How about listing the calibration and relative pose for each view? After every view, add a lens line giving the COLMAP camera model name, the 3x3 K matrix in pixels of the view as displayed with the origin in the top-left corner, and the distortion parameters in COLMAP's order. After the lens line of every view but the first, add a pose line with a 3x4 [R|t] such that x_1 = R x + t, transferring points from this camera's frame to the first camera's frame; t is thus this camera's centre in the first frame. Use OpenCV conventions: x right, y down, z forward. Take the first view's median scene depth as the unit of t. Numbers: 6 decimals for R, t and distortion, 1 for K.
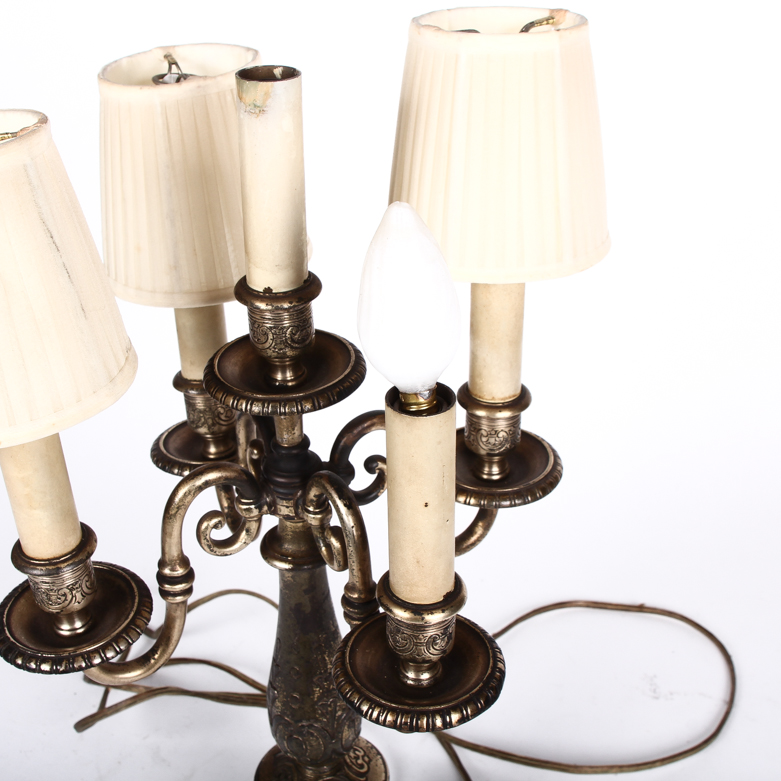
lens RADIAL K [[1352.4, 0, 384.9], [0, 1352.4, 394.8], [0, 0, 1]] dist [-0.079354, 0.000000]
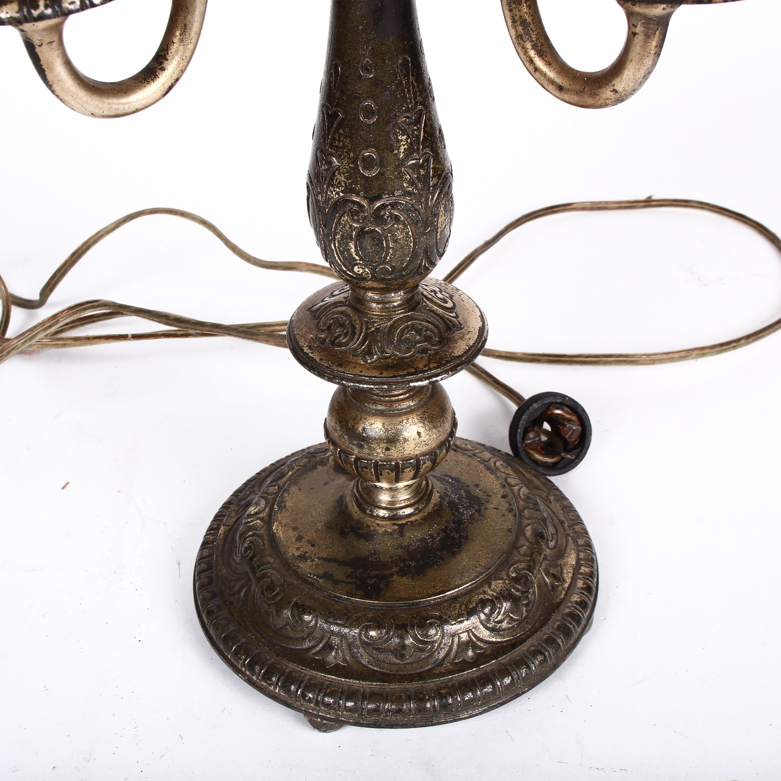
lens RADIAL K [[1352.4, 0, 394.9], [0, 1352.4, 393.6], [0, 0, 1]] dist [-0.079354, 0.000000]
pose [[0.972544, -0.132194, 0.191526, -0.210163], [0.117657, 0.989373, 0.085432, 0.308077], [-0.200785, -0.060552, 0.977762, 0.394993]]
